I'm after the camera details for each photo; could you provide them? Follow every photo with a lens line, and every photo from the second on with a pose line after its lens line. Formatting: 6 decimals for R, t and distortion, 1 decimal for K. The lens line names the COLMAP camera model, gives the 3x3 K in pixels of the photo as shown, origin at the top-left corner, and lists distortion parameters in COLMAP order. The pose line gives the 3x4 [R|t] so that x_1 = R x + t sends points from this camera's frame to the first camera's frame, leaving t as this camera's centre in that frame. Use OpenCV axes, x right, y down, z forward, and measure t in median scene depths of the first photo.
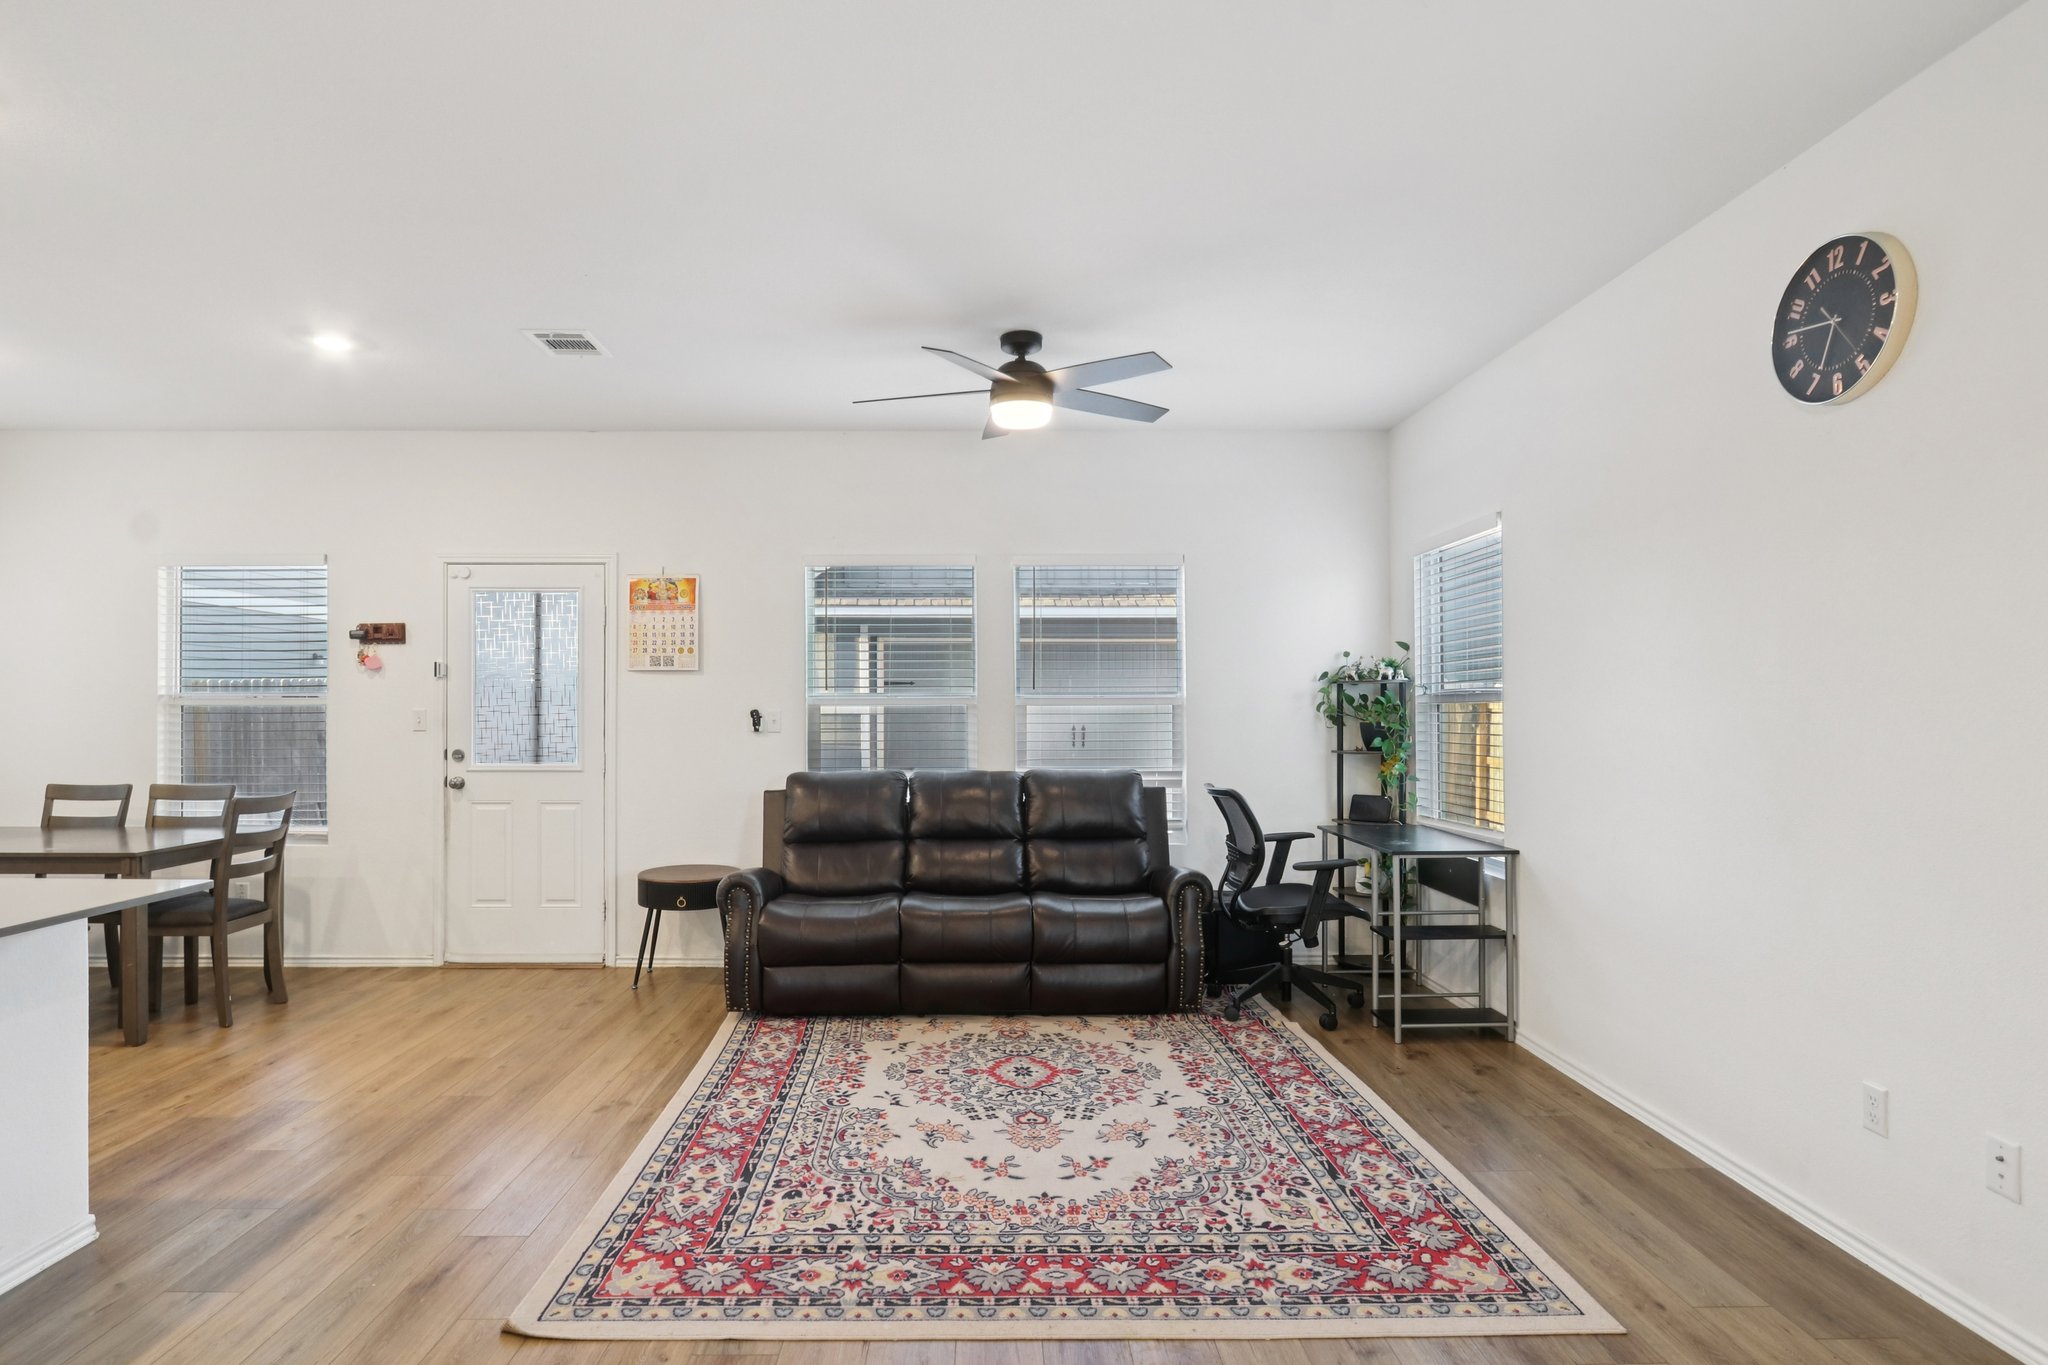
lens RADIAL K [[1064.1, 0, 1007.7], [0, 1064.1, 699.2], [0, 0, 1]] dist [-0.013964, -0.000460]
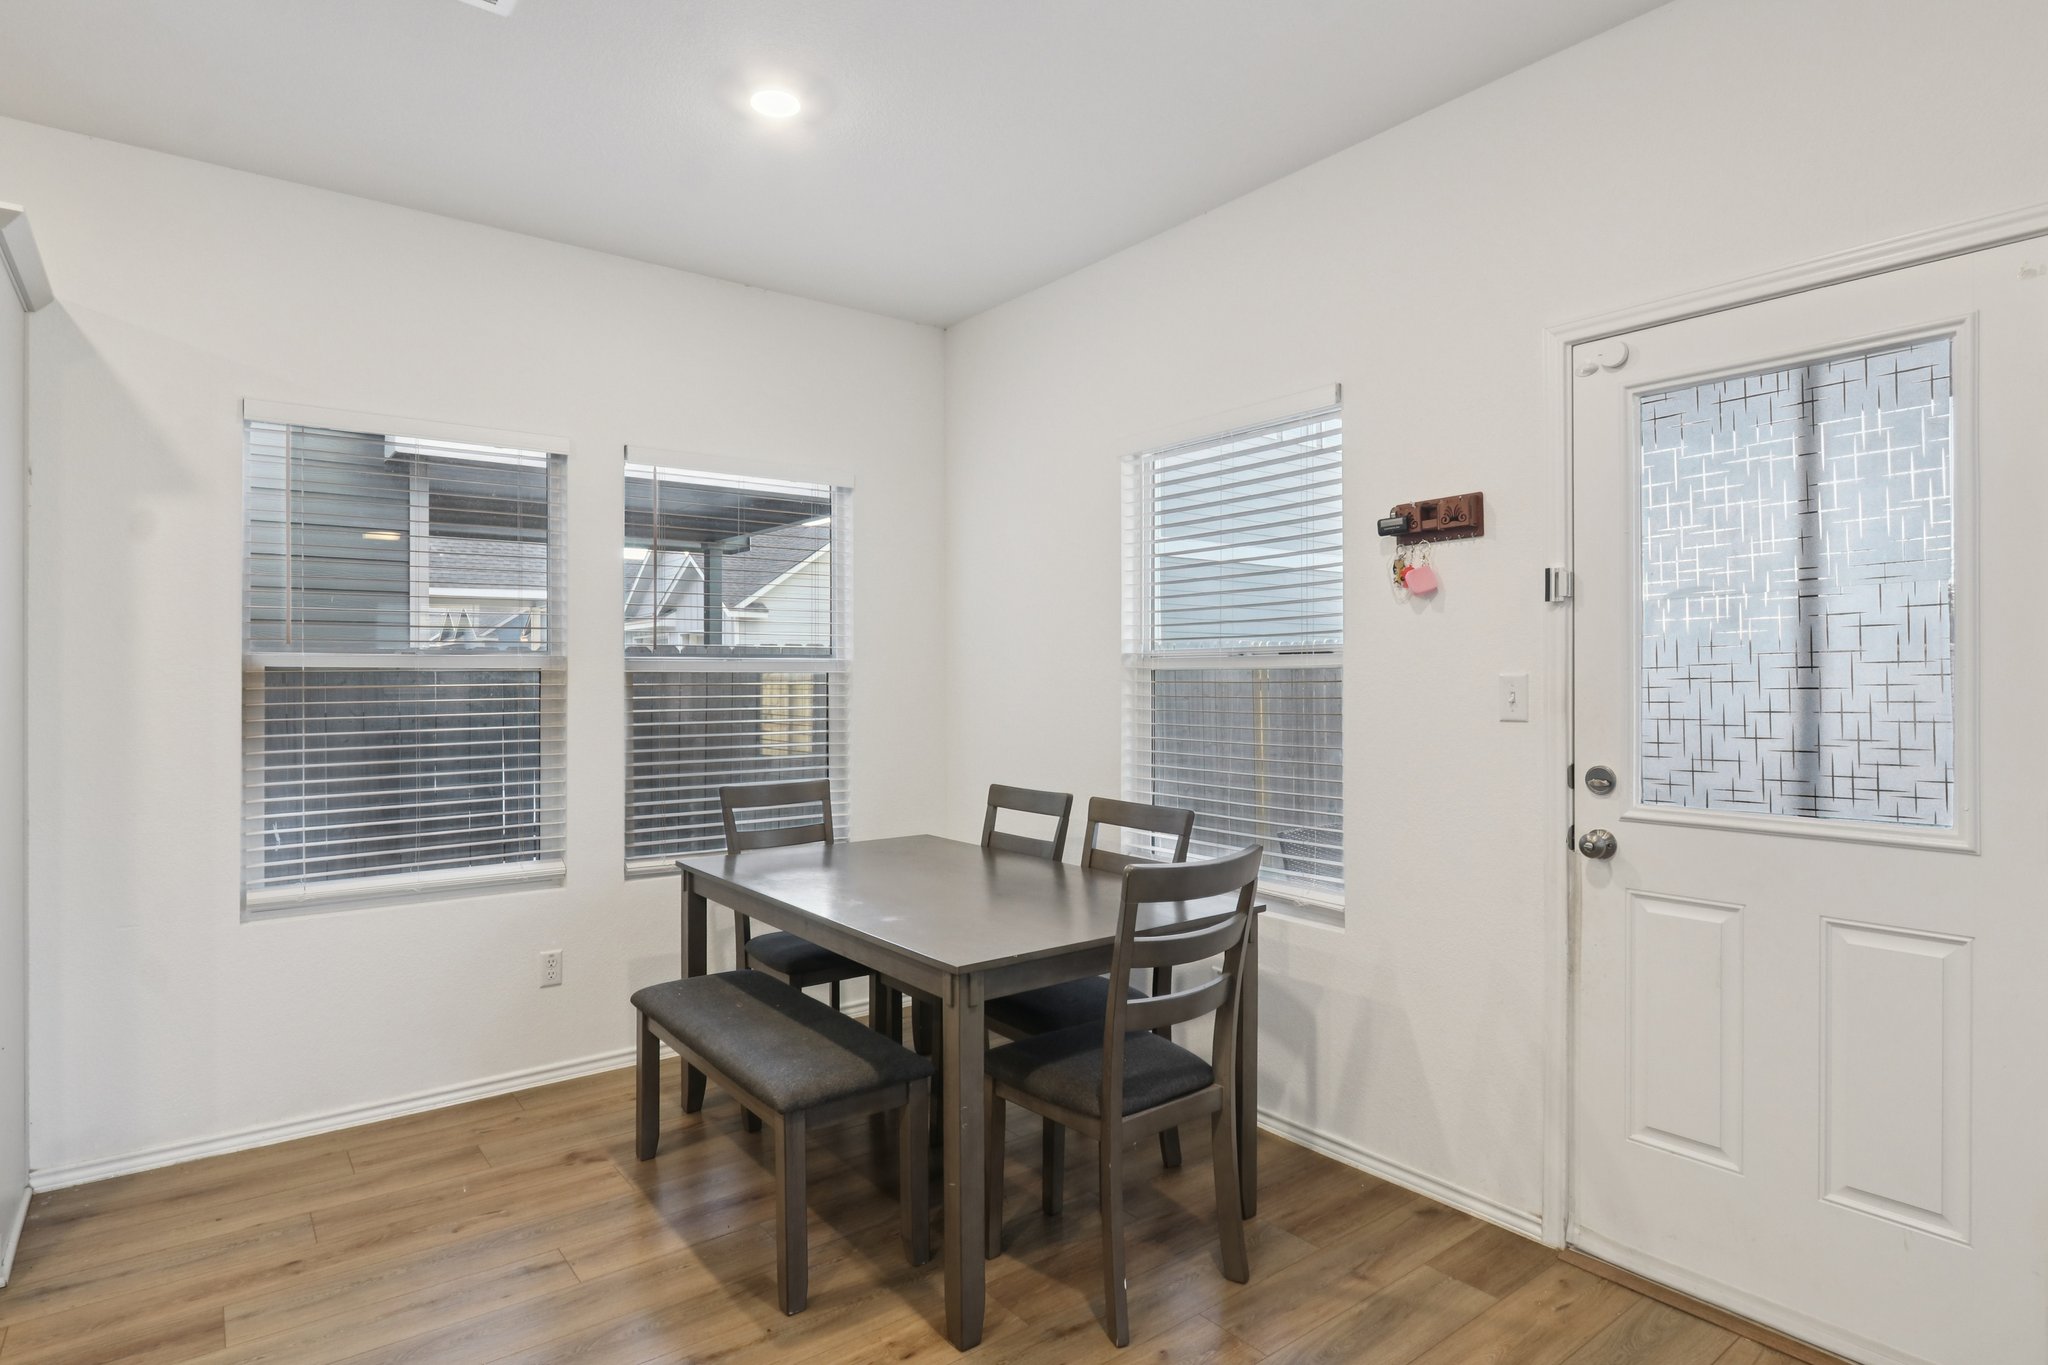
lens RADIAL K [[1064.1, 0, 999.5], [0, 1064.1, 688.7], [0, 0, 1]] dist [-0.013964, -0.000460]
pose [[0.580223, 0.007207, -0.814426, -0.336325], [0.011112, 0.999798, 0.016765, 0.005937], [0.814382, -0.018777, 0.580025, 0.598701]]
